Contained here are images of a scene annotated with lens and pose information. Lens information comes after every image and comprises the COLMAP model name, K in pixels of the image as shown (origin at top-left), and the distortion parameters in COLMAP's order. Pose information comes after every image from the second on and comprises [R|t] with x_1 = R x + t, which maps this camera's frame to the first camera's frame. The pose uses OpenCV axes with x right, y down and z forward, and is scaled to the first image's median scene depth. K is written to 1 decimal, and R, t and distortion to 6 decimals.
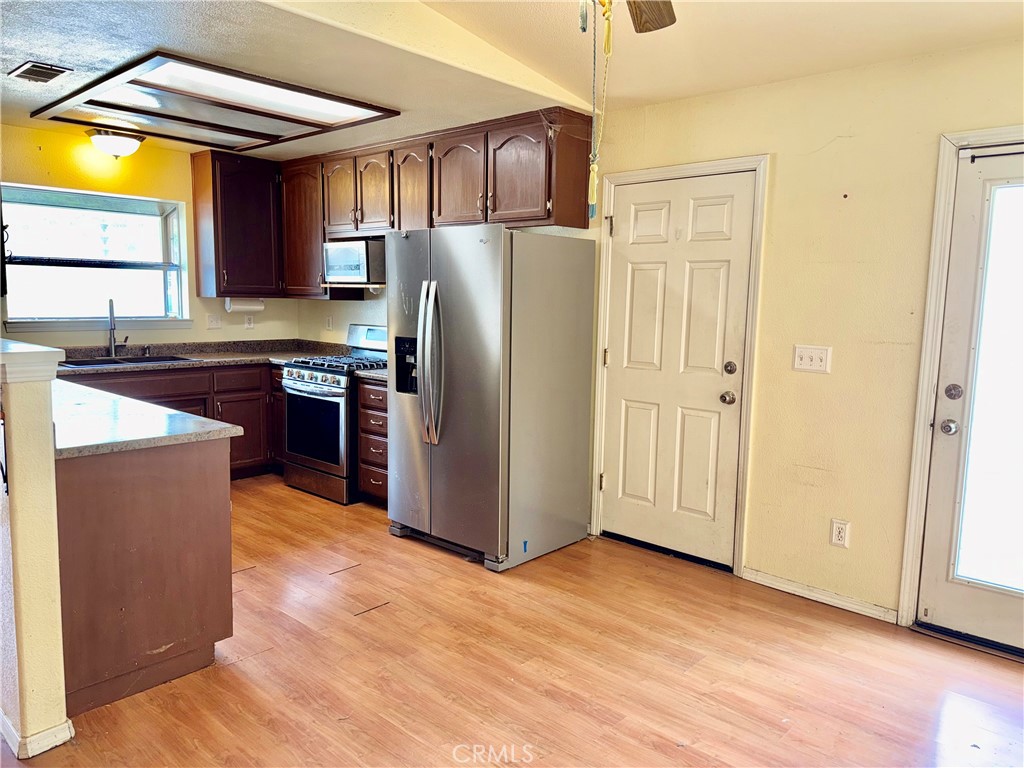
lens RADIAL K [[718.6, 0, 504.9], [0, 718.6, 388.9], [0, 0, 1]] dist [0.046704, -0.053202]
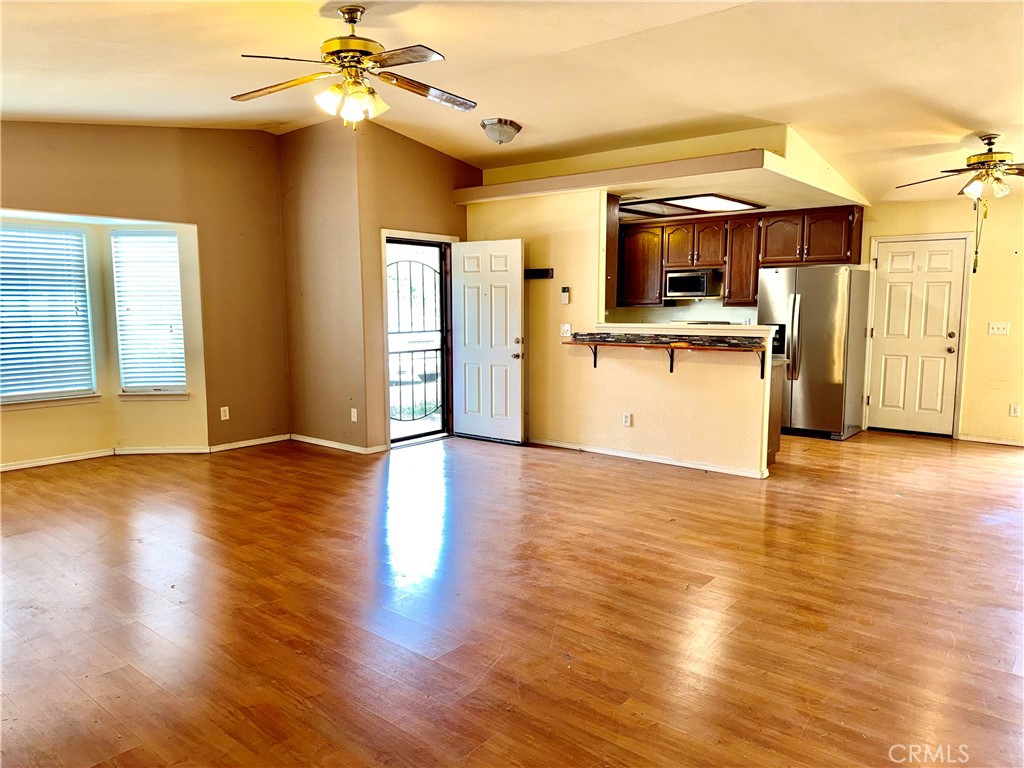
lens RADIAL K [[718.6, 0, 517.6], [0, 718.6, 384.0], [0, 0, 1]] dist [0.046704, -0.053202]
pose [[0.998469, -0.026228, 0.048691, -0.851510], [0.026839, 0.999569, -0.011934, 0.084591], [-0.048357, 0.013223, 0.998743, -0.816727]]
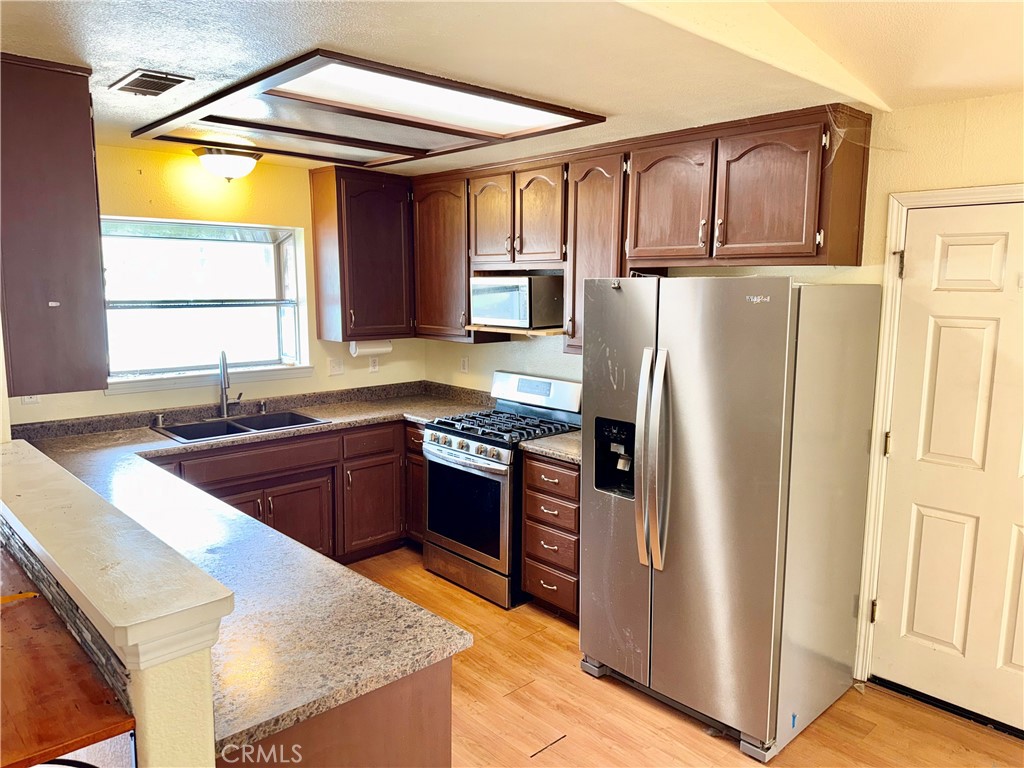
lens RADIAL K [[718.6, 0, 505.7], [0, 718.6, 385.4], [0, 0, 1]] dist [0.046704, -0.053202]
pose [[0.996012, -0.000908, -0.089210, -0.170398], [0.001924, 0.999934, 0.011303, -0.108297], [0.089194, -0.011430, 0.995949, 0.231120]]
